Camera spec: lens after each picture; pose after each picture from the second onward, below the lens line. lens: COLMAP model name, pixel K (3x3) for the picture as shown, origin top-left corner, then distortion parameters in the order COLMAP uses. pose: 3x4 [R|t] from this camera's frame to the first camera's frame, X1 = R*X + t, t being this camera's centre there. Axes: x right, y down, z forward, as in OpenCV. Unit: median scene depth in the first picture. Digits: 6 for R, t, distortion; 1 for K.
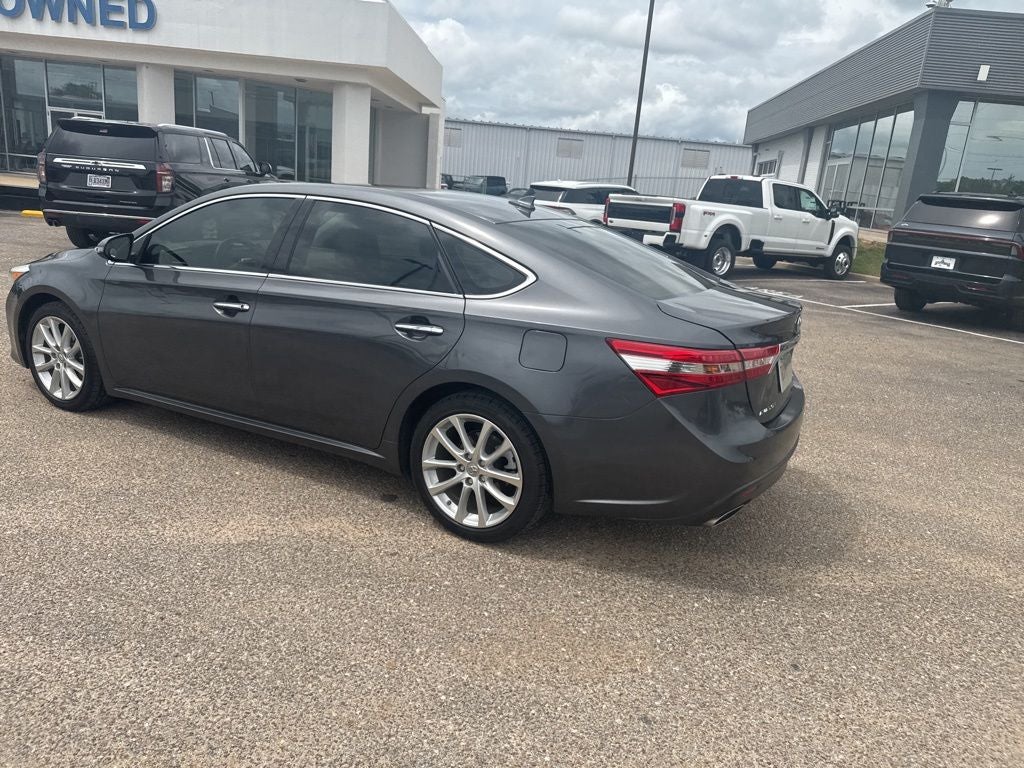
lens RADIAL K [[717.0, 0, 508.5], [0, 717.0, 381.4], [0, 0, 1]] dist [0.026162, -0.040198]
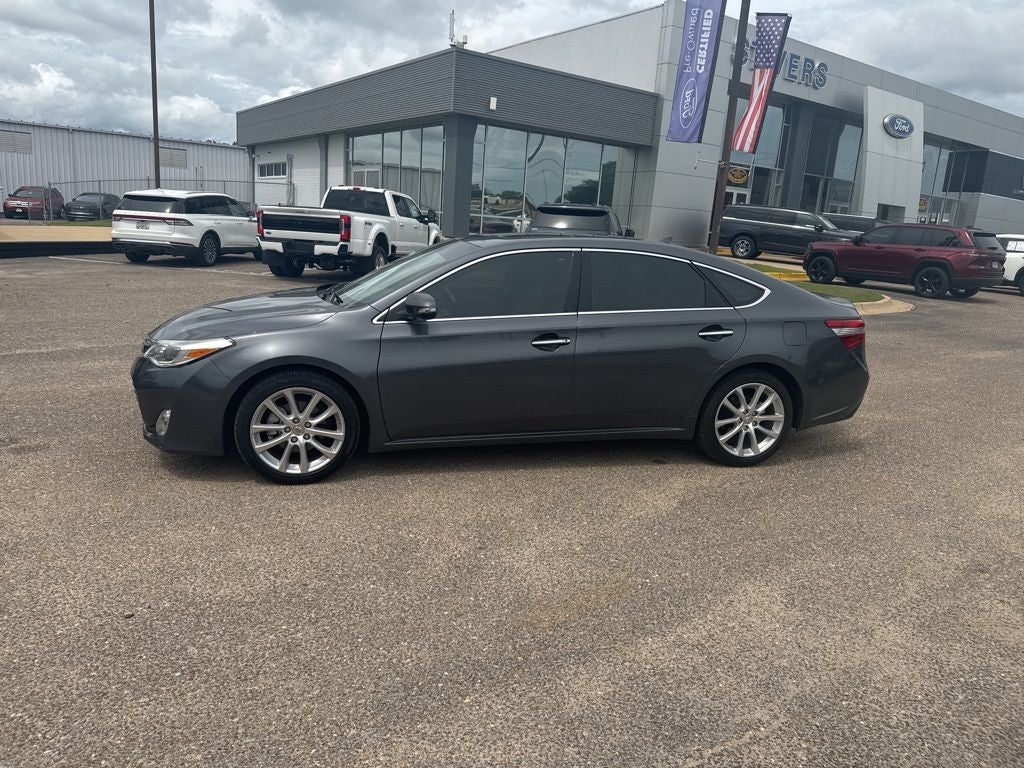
lens RADIAL K [[717.0, 0, 508.4], [0, 717.0, 387.5], [0, 0, 1]] dist [0.026162, -0.040198]
pose [[0.744468, -0.185481, 0.641377, -0.435985], [0.176664, 0.981122, 0.078672, -0.048209], [-0.643861, 0.054740, 0.763181, 0.045958]]
